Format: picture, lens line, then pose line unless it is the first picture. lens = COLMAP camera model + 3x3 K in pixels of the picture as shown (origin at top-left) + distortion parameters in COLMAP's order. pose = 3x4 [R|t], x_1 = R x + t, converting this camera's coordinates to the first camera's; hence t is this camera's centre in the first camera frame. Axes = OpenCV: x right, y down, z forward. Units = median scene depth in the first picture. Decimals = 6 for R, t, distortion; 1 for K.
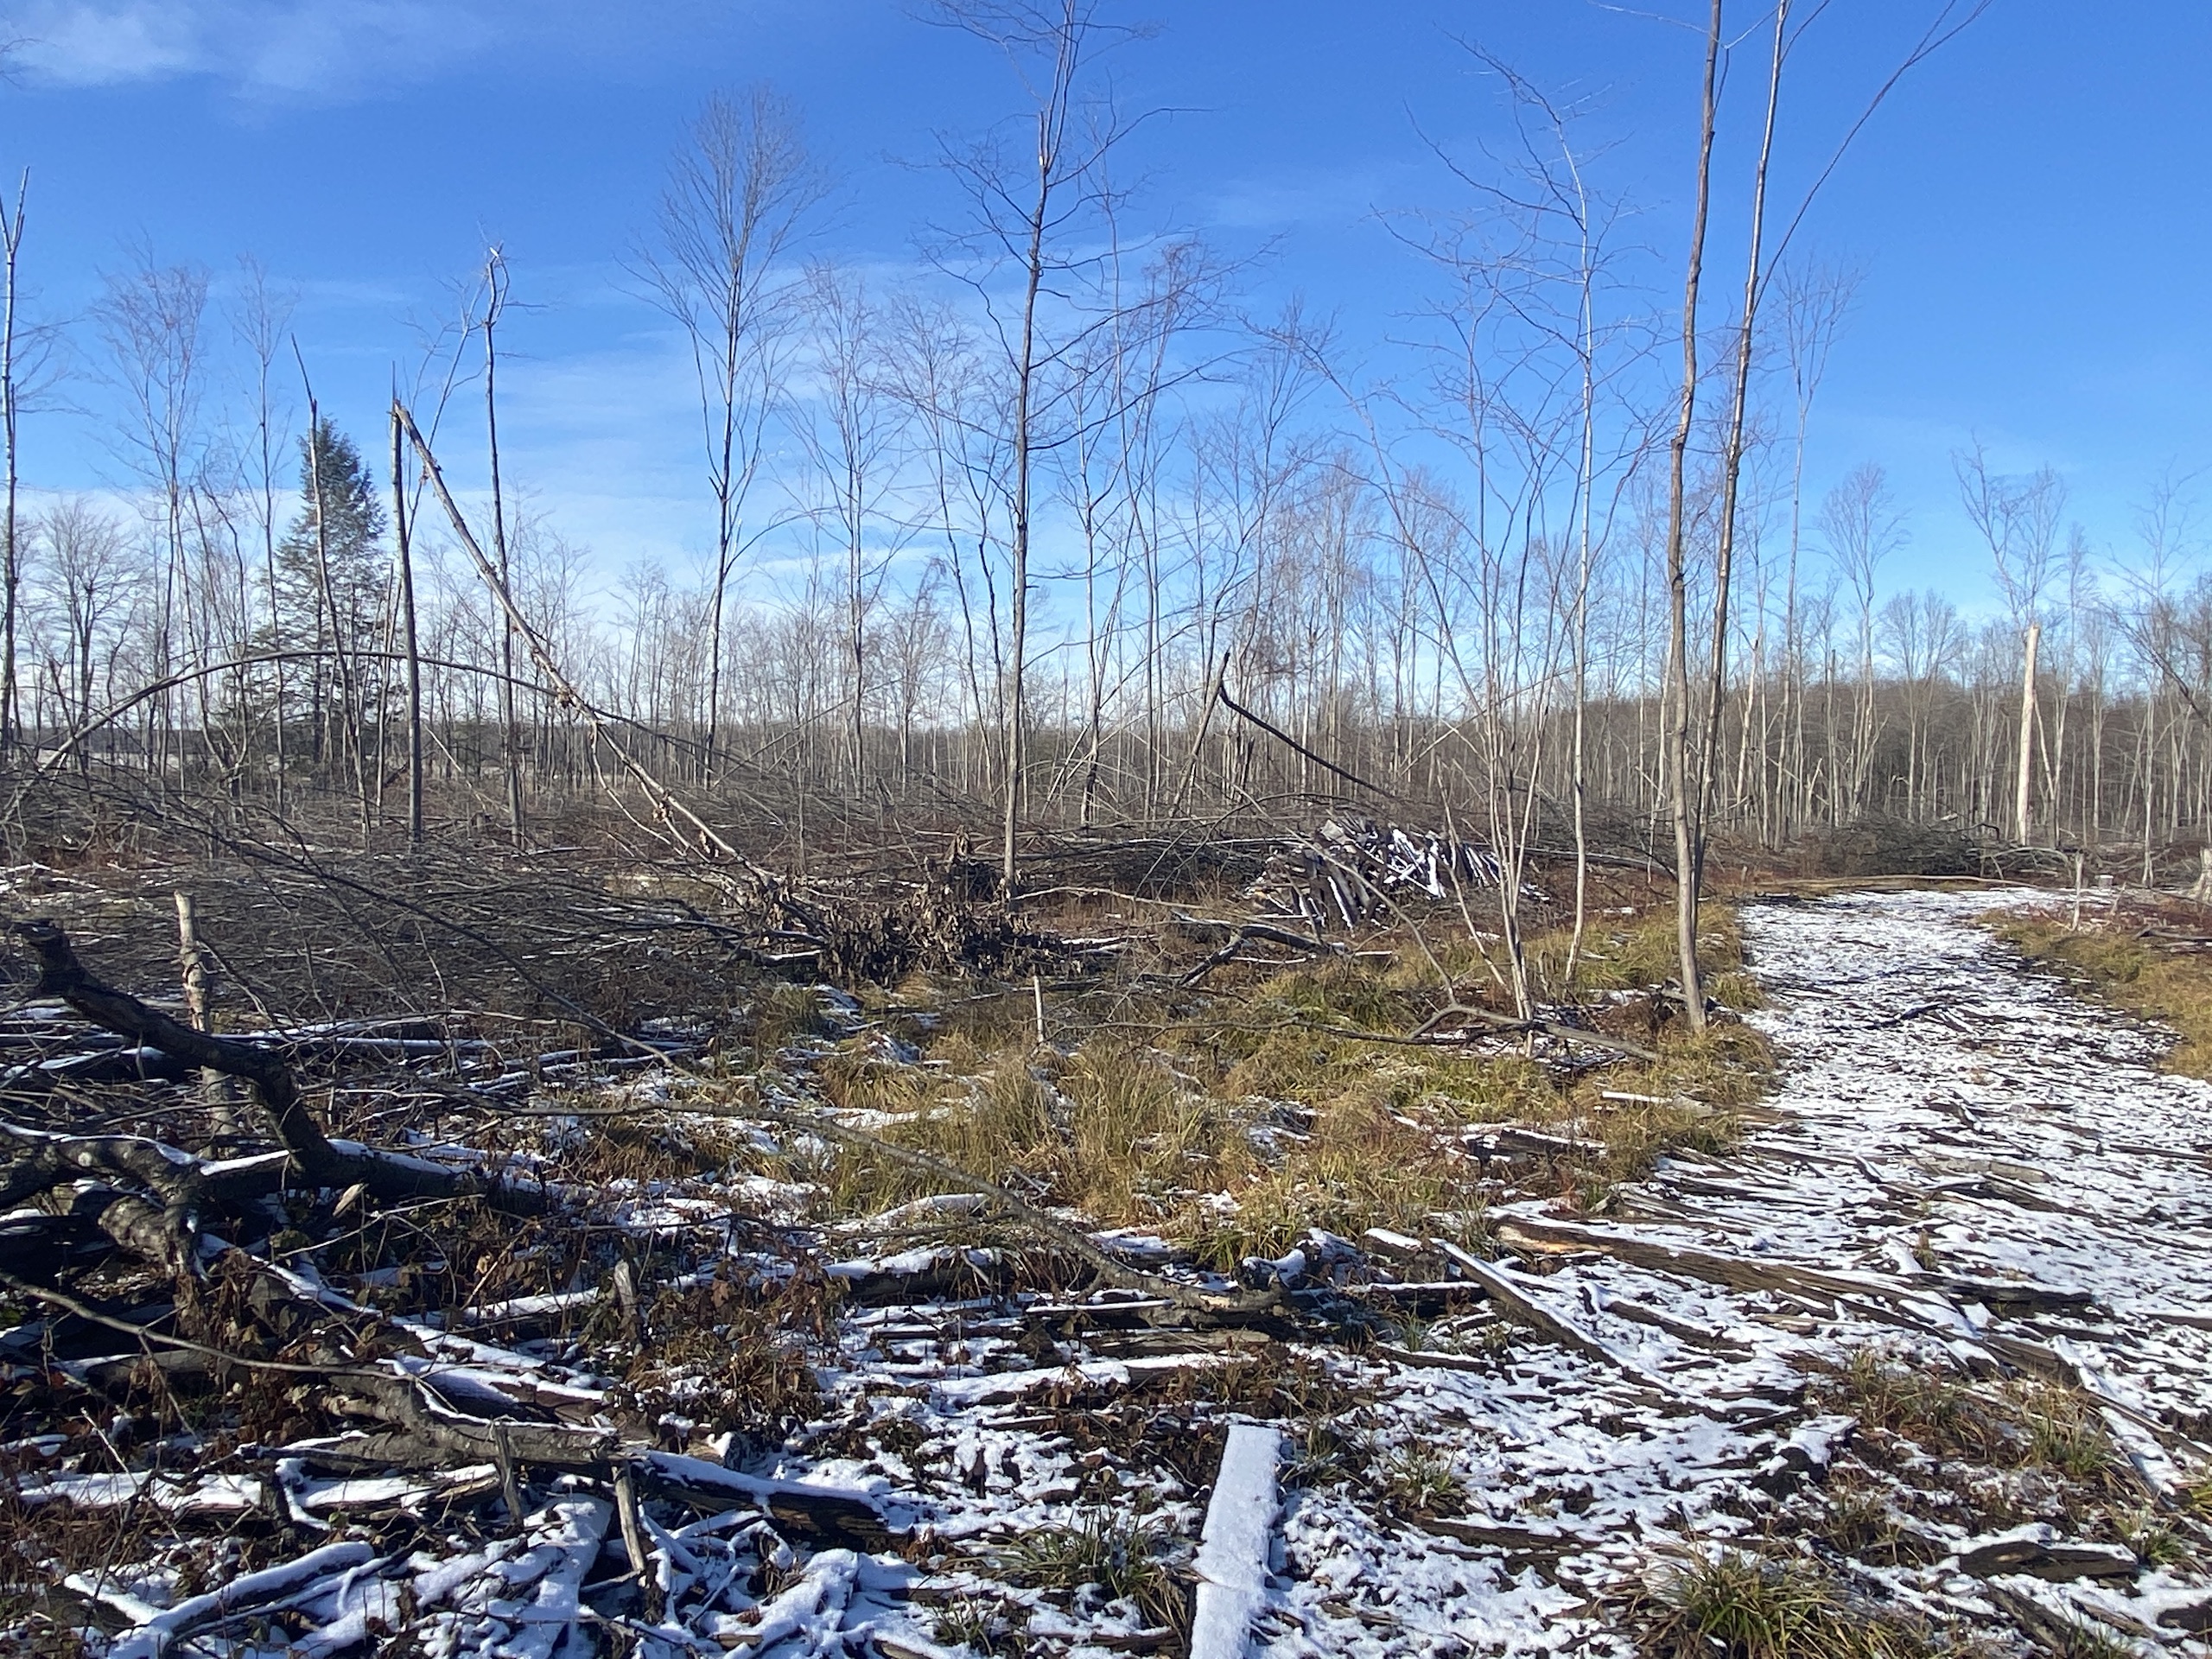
lens RADIAL K [[1598.0, 0, 1094.7], [0, 1598.0, 832.3], [0, 0, 1]] dist [0.053338, -0.061958]
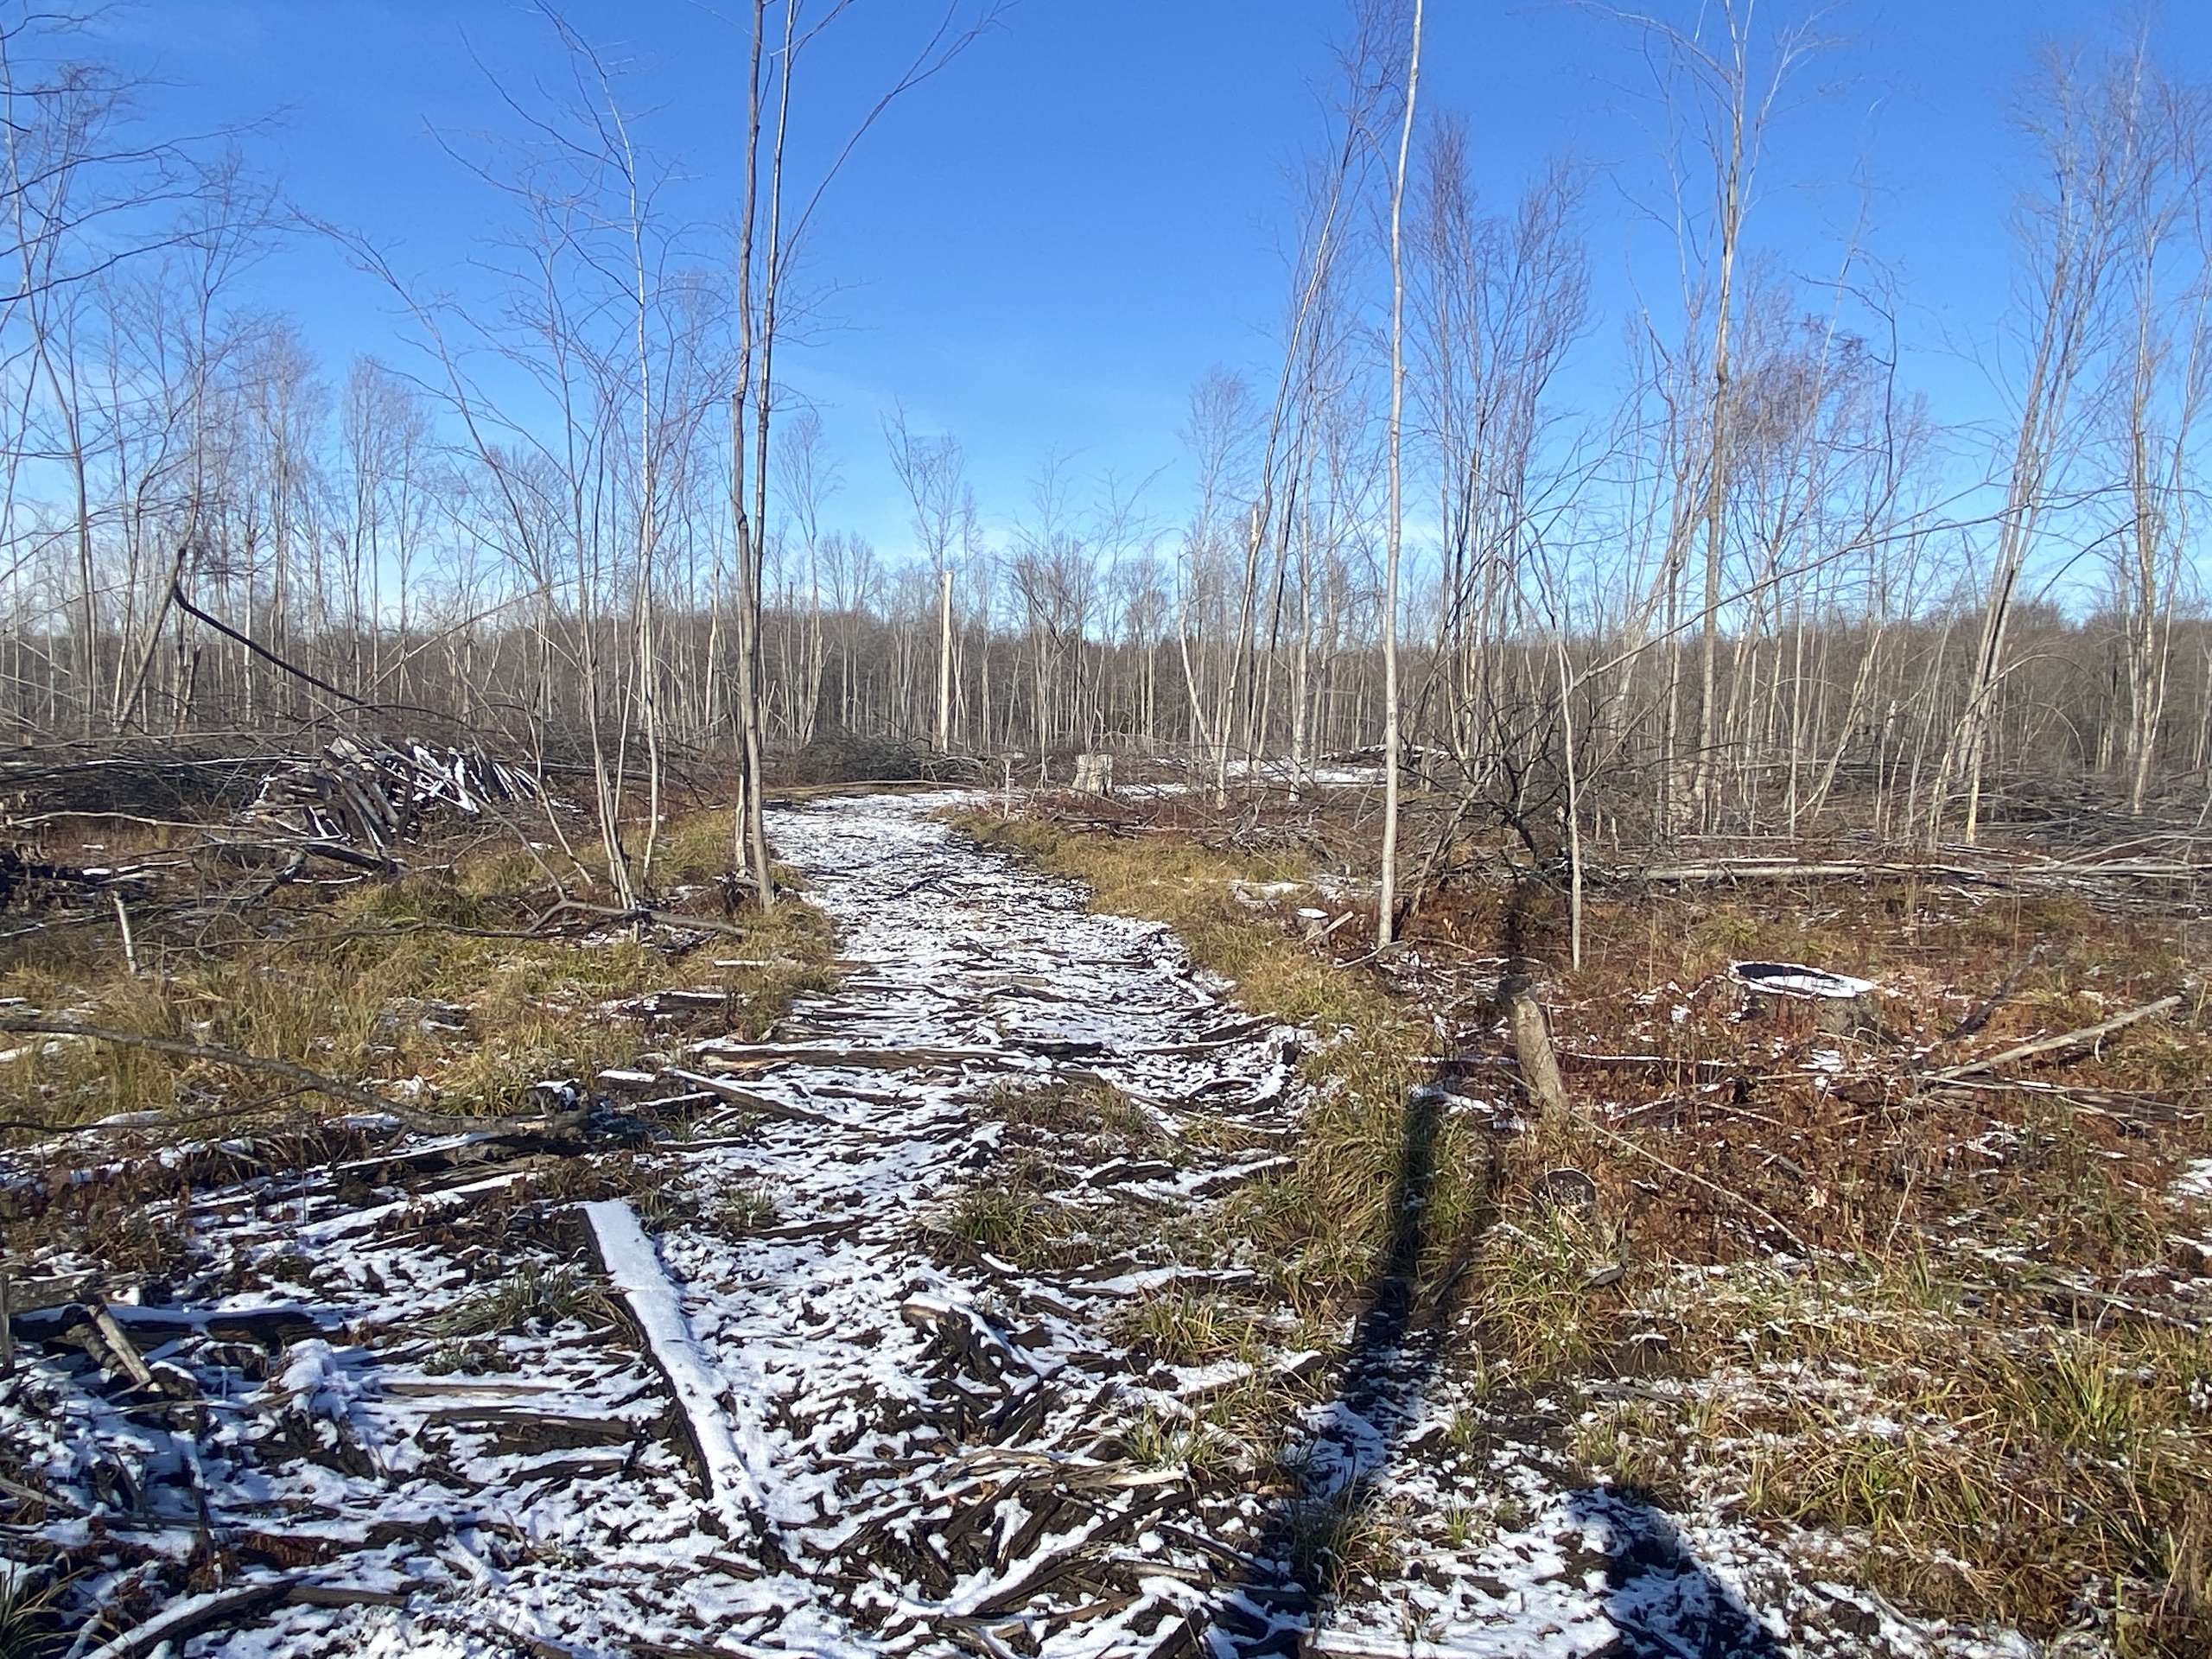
lens RADIAL K [[1598.0, 0, 1094.7], [0, 1598.0, 832.3], [0, 0, 1]] dist [0.053338, -0.061958]
pose [[0.809520, -0.044129, 0.585432, -0.261087], [0.015174, 0.998411, 0.054276, 0.017771], [-0.586896, -0.035054, 0.808903, -0.187624]]
